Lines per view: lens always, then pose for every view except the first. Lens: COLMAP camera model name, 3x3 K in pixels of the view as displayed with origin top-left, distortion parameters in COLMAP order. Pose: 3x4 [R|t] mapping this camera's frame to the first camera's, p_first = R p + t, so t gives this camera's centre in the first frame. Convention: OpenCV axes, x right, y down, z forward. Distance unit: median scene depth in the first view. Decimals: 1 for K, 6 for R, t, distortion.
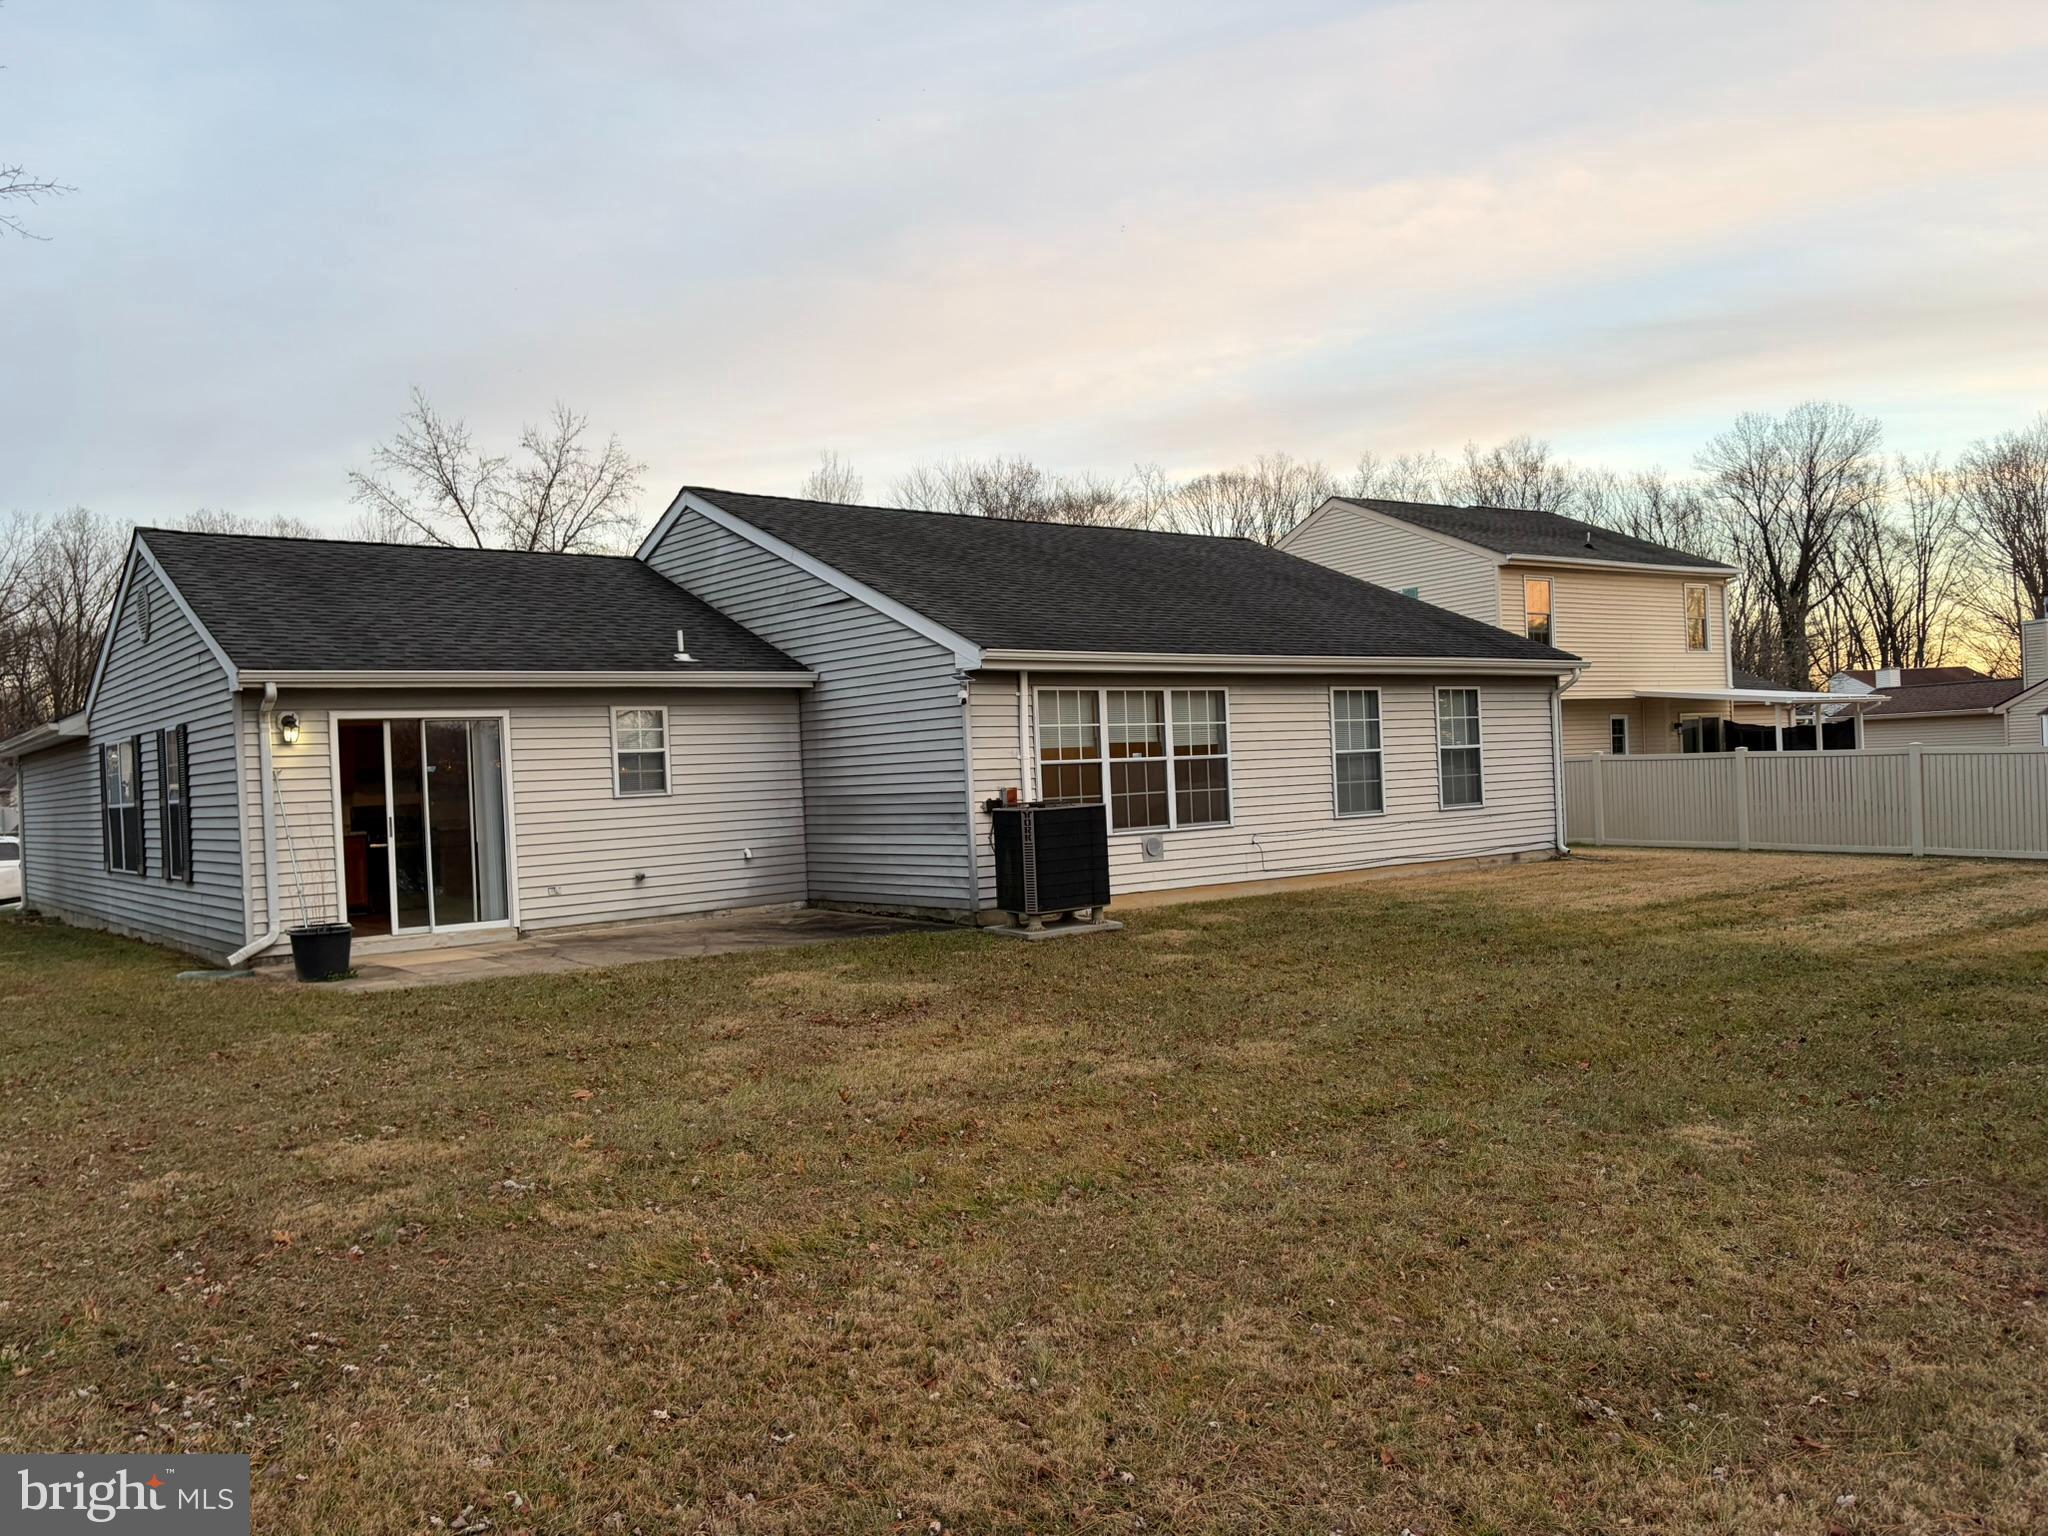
lens RADIAL K [[1543.8, 0, 1028.8], [0, 1543.8, 766.6], [0, 0, 1]] dist [0.056168, -0.063140]
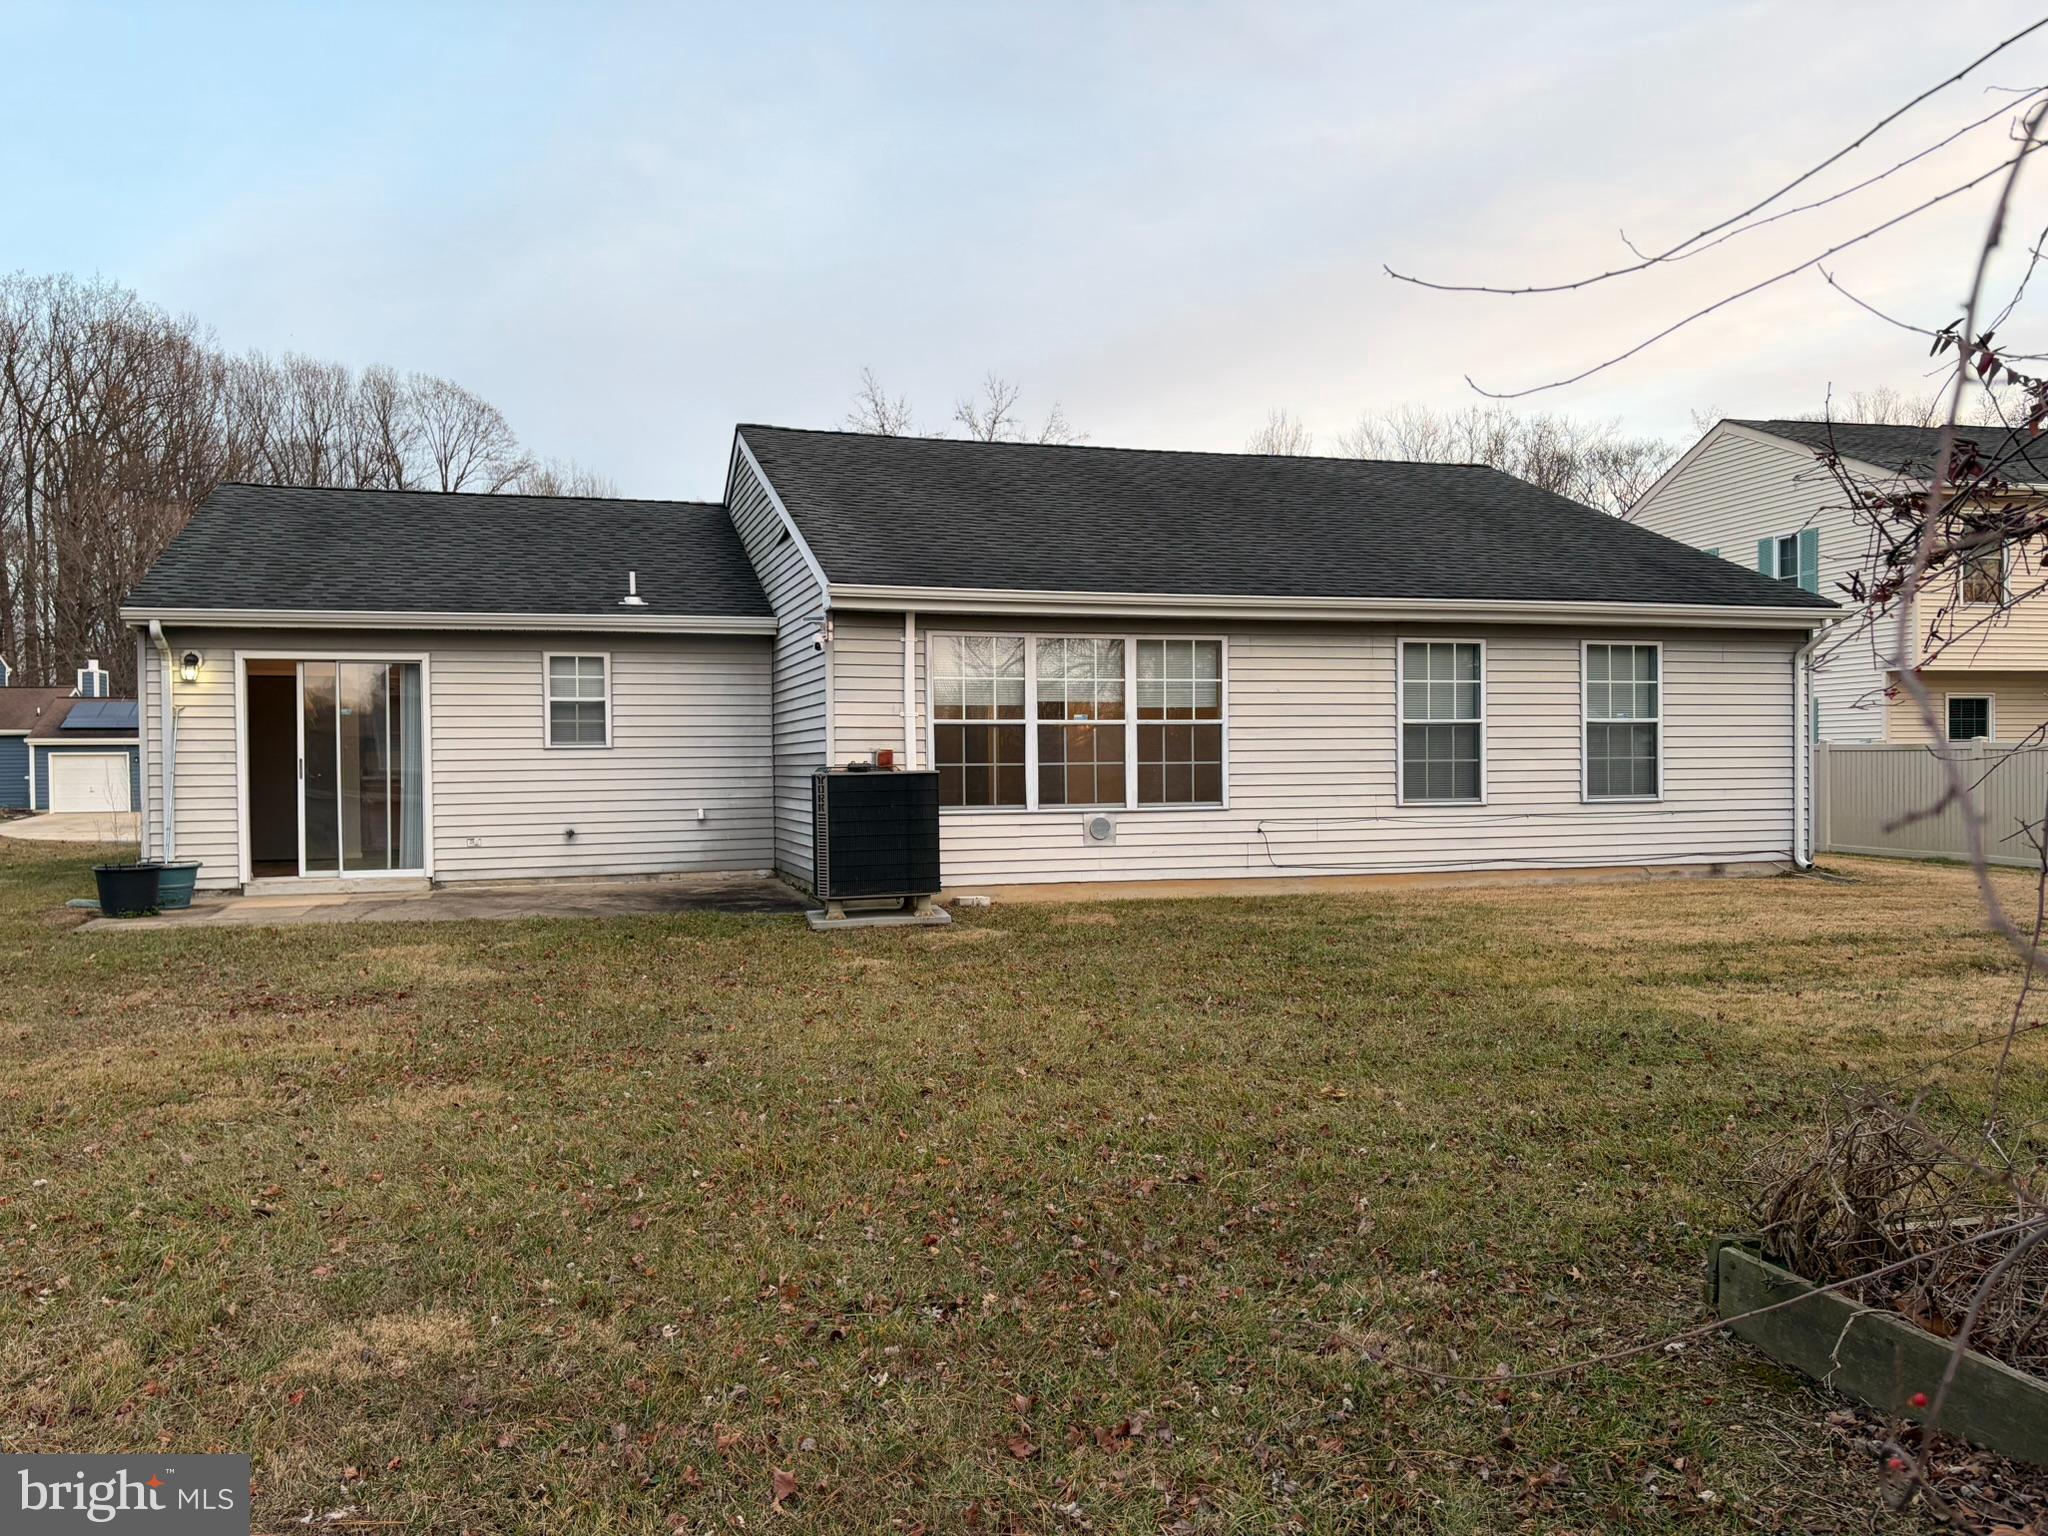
lens RADIAL K [[1517.3, 0, 1028.2], [0, 1517.3, 795.8], [0, 0, 1]] dist [0.078034, -0.113569]
pose [[0.929842, 0.042046, -0.365550, 0.338092], [-0.028875, 0.998724, 0.041425, 0.001865], [0.366825, -0.027964, 0.929870, 0.229973]]
